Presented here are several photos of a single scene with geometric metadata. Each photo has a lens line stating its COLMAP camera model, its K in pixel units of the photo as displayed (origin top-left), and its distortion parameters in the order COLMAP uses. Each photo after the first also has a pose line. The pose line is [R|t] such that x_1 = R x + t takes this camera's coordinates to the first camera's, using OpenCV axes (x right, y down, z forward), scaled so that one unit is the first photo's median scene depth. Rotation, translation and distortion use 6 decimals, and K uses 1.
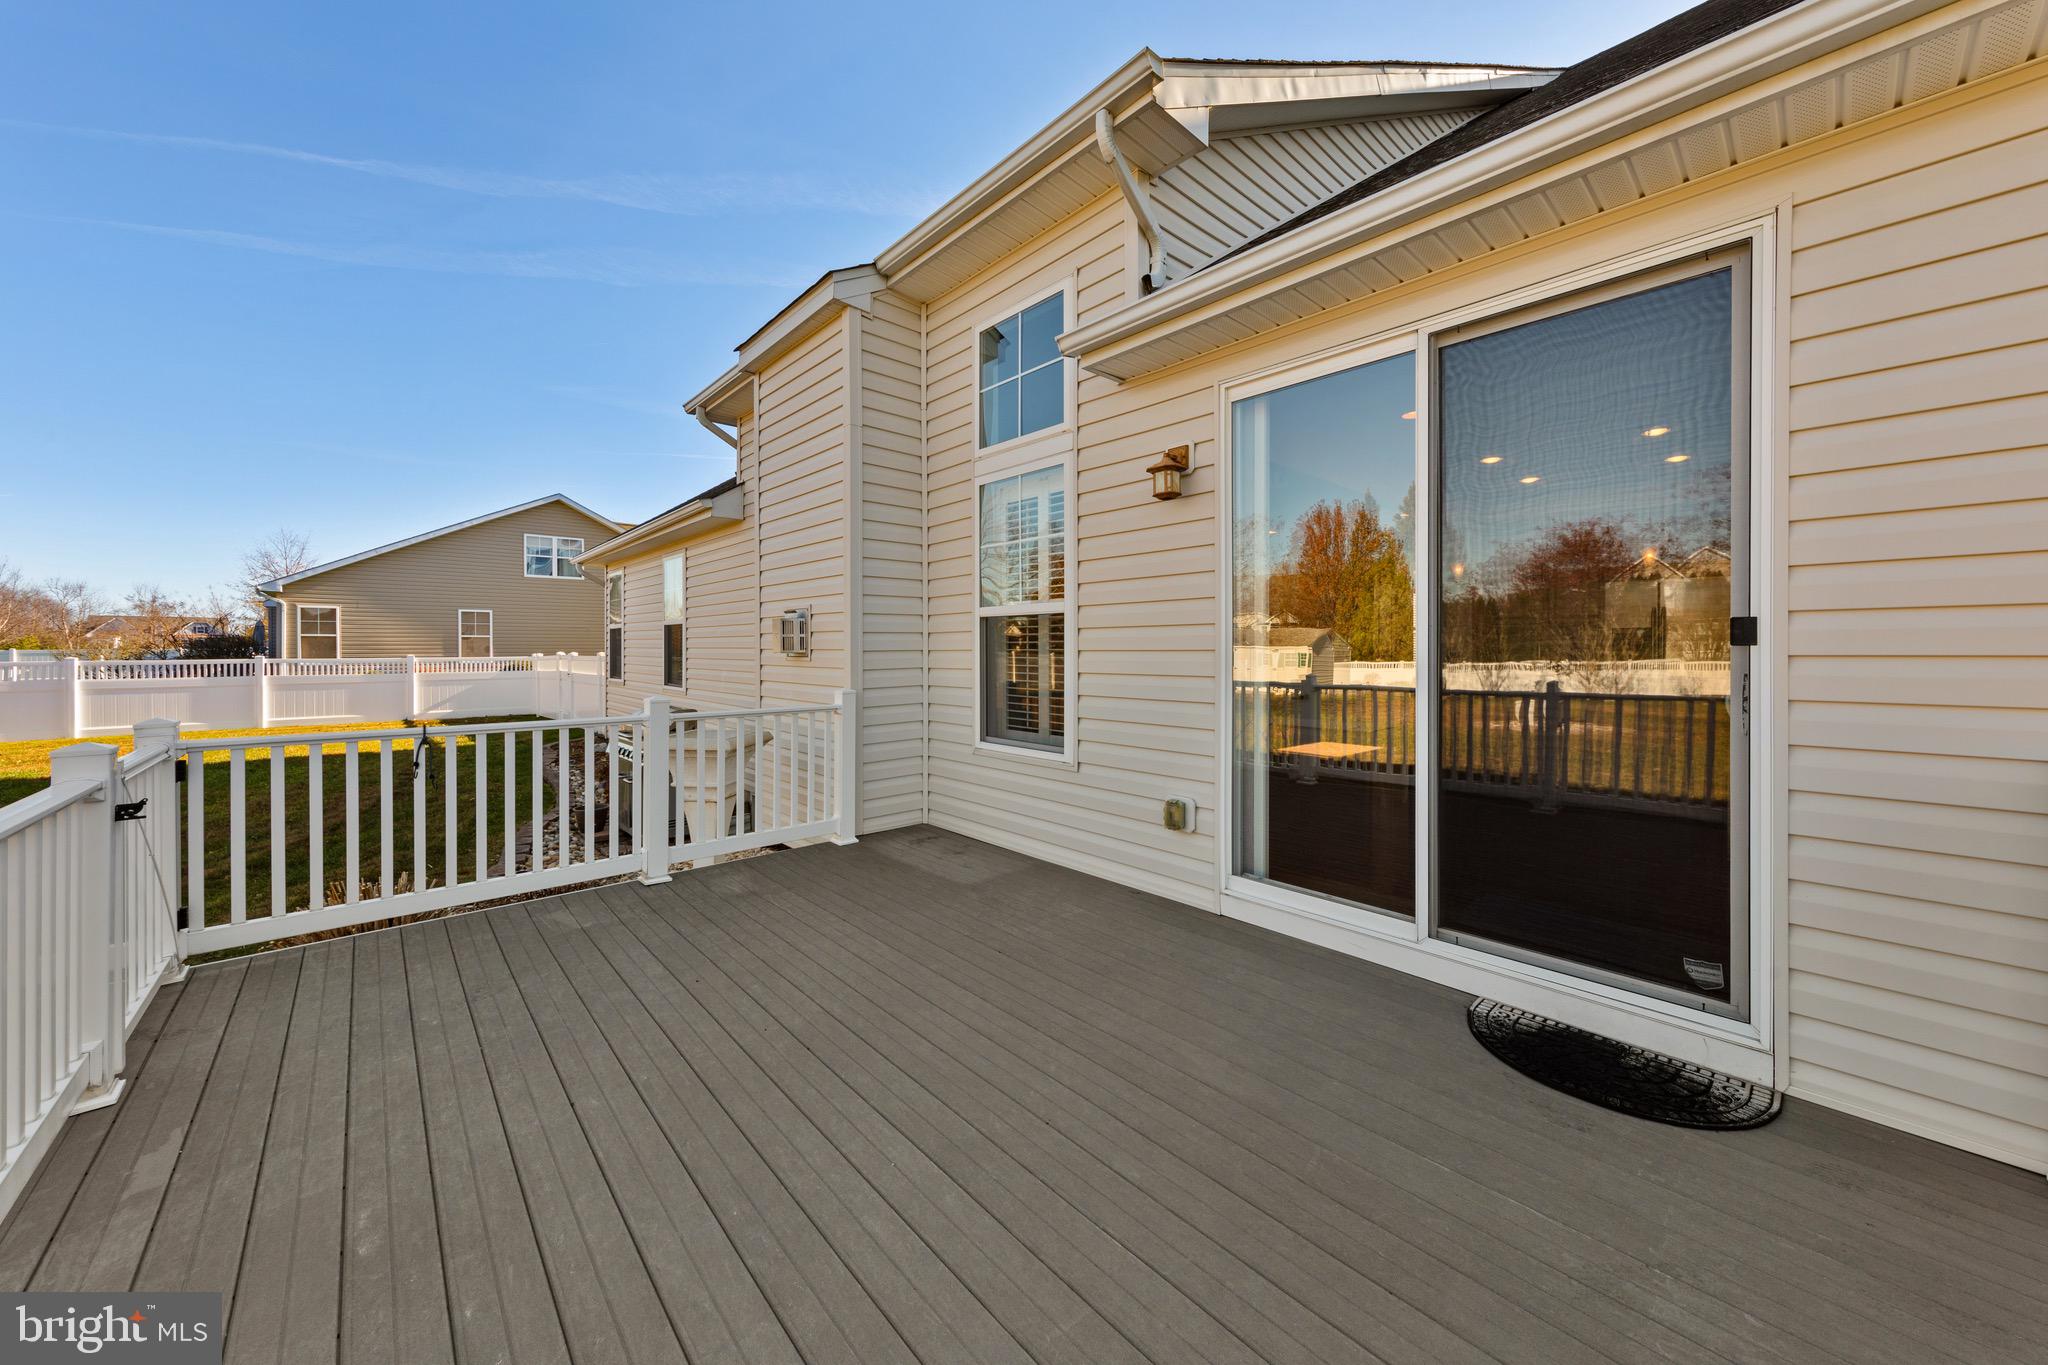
lens RADIAL K [[721.6, 0, 1024.1], [0, 721.6, 644.0], [0, 0, 1]] dist [0.000439, -0.000009]
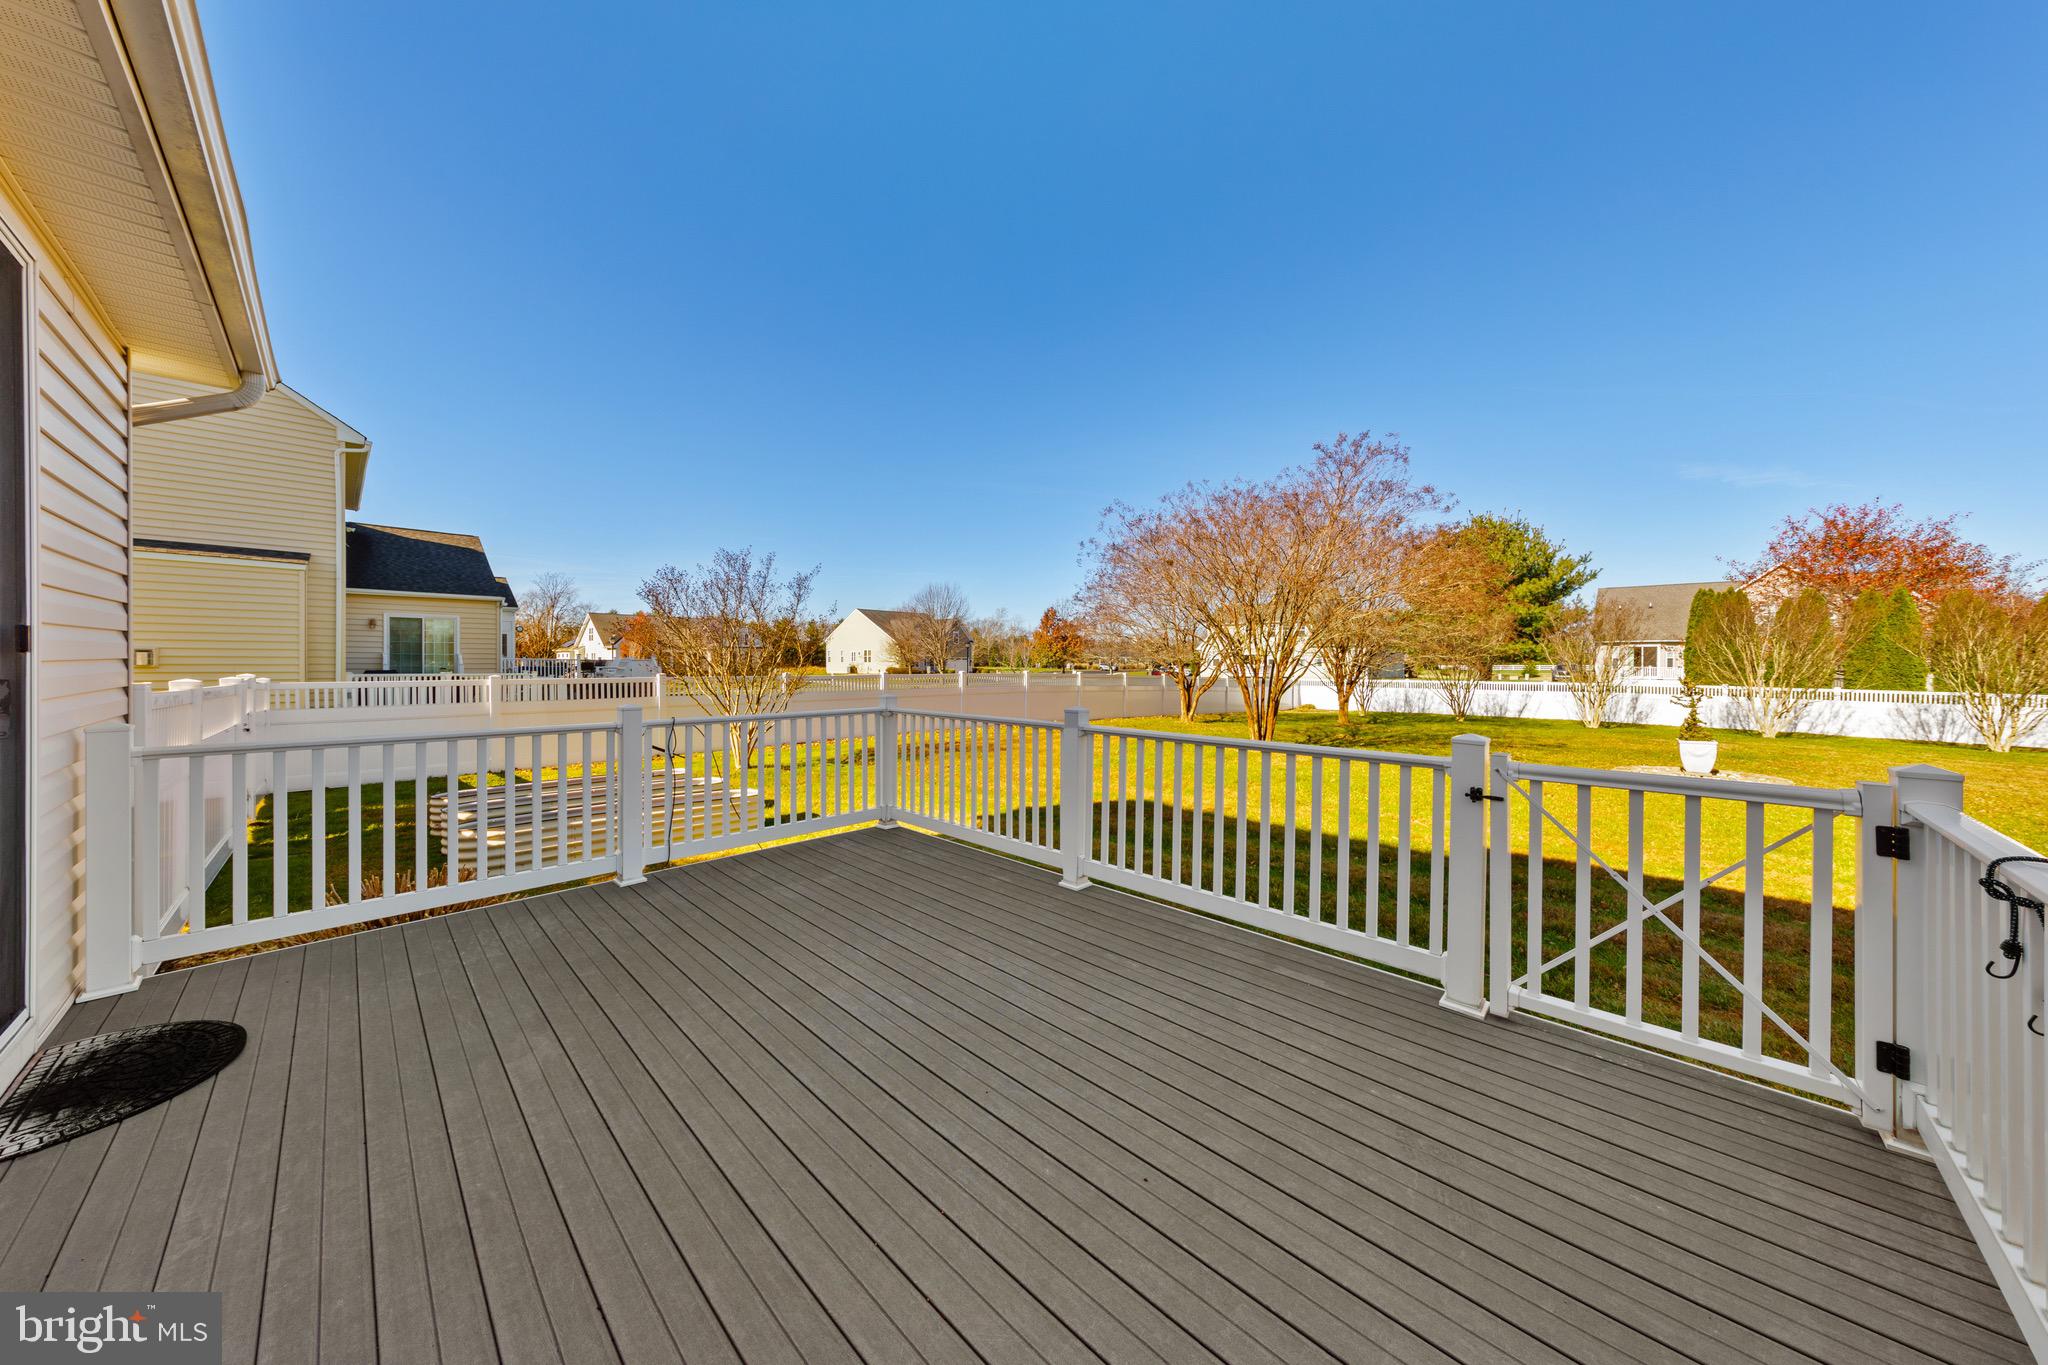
lens RADIAL K [[670.8, 0, 1024.3], [0, 670.8, 669.1], [0, 0, 1]] dist [0.000360, -0.000009]
pose [[-0.998265, -0.004507, -0.058709, -0.332530], [-0.004924, 0.999964, 0.006976, 0.011385], [0.058676, 0.007253, -0.998251, 1.706606]]
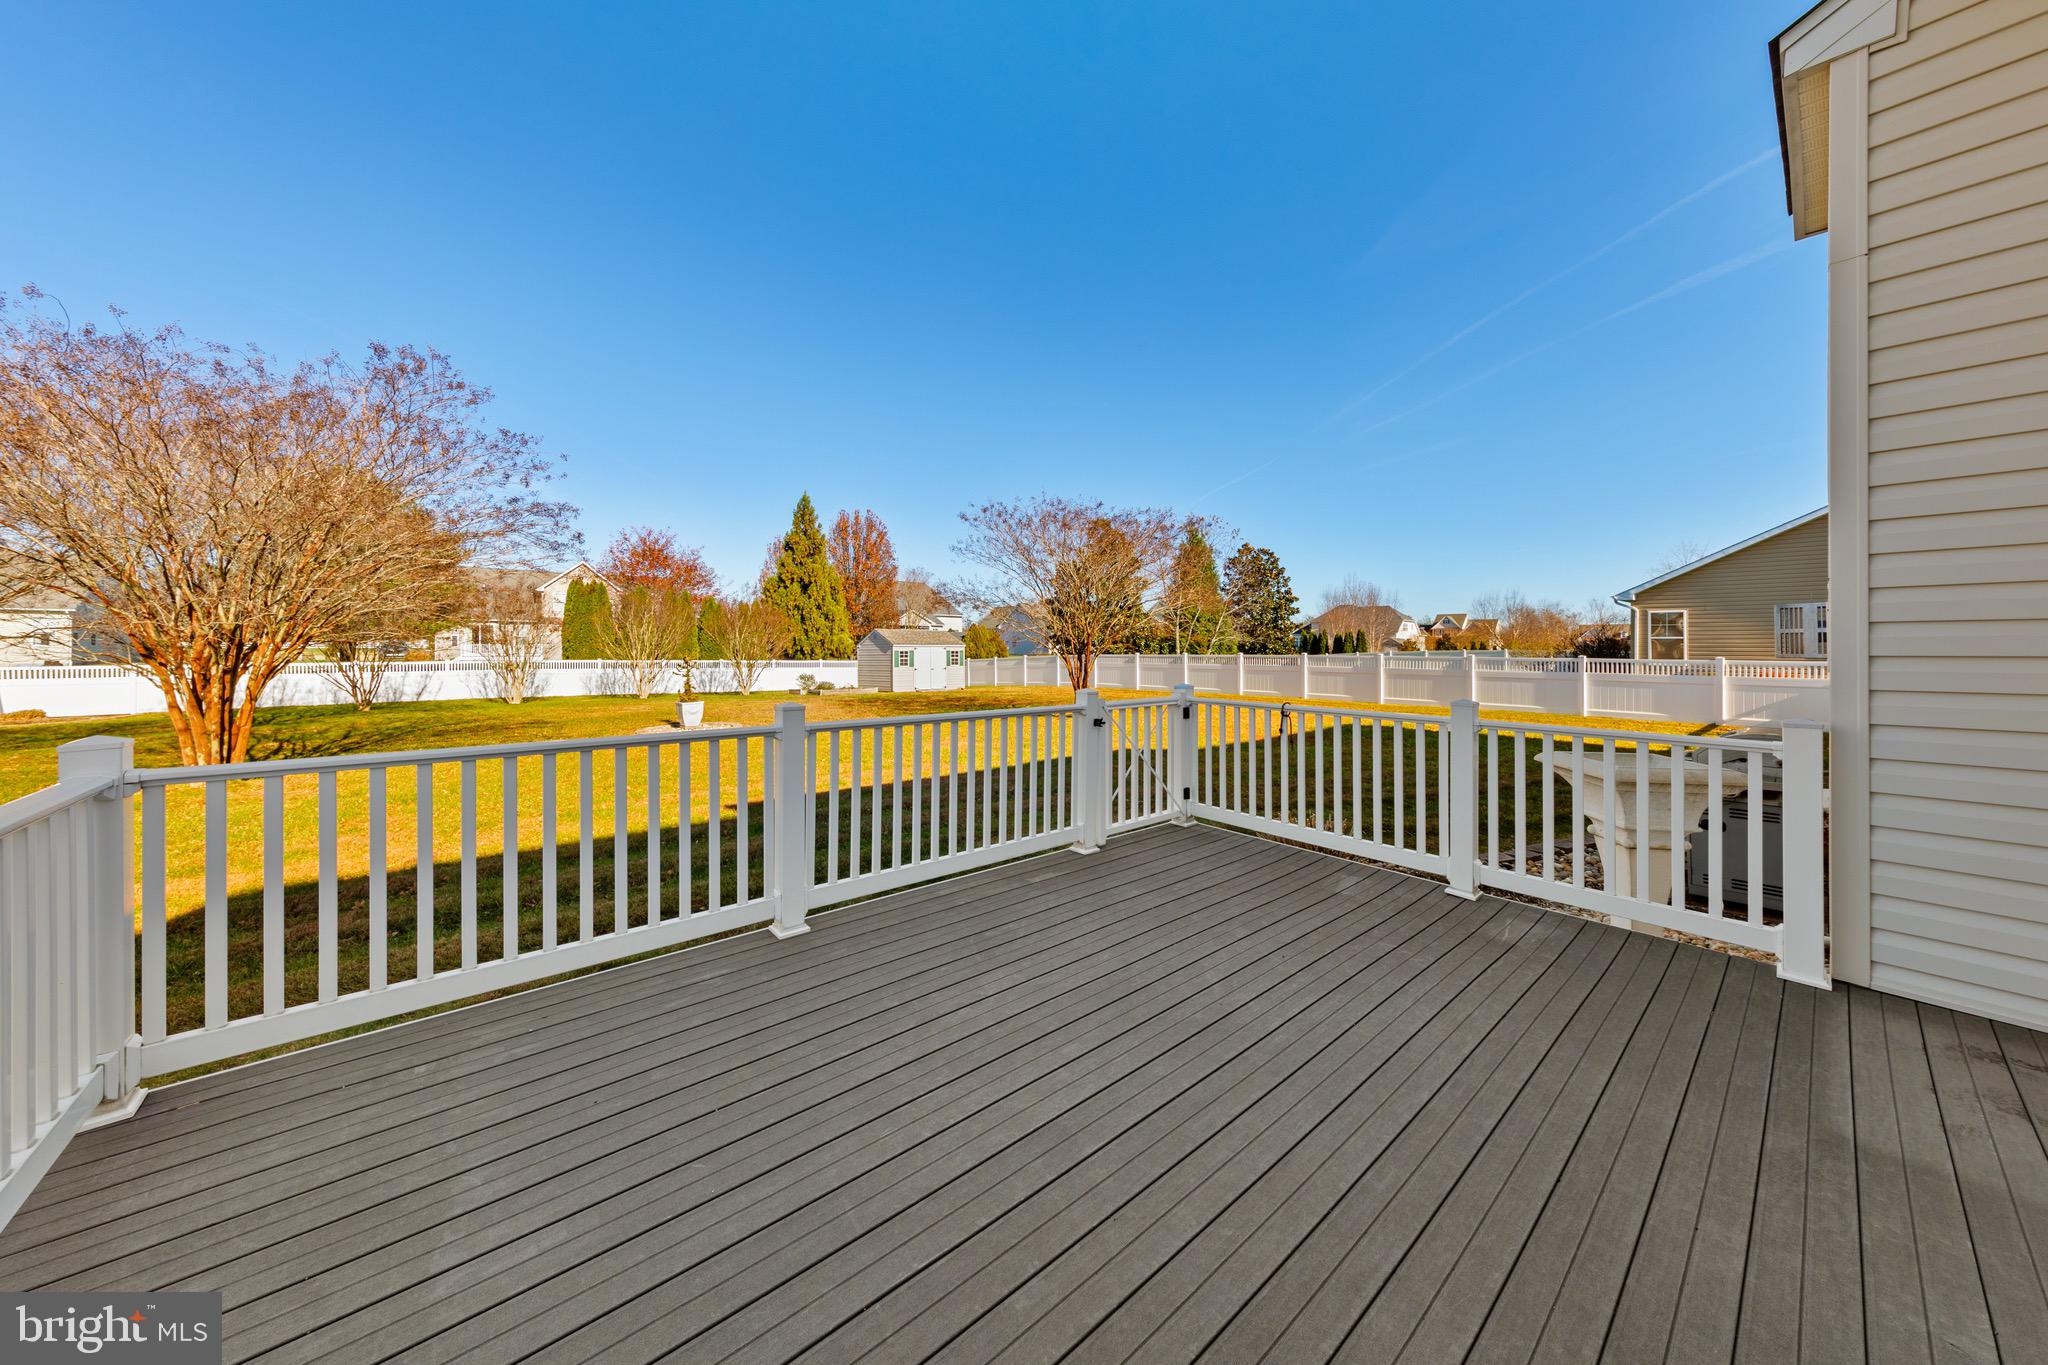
lens RADIAL K [[670.8, 0, 1024.3], [0, 670.8, 669.1], [0, 0, 1]] dist [0.000360, -0.000009]
pose [[-0.039847, 0.035326, -0.998581, 0.594321], [-0.001171, 0.999373, 0.035401, 0.001473], [0.999205, 0.002580, -0.039781, 0.700657]]
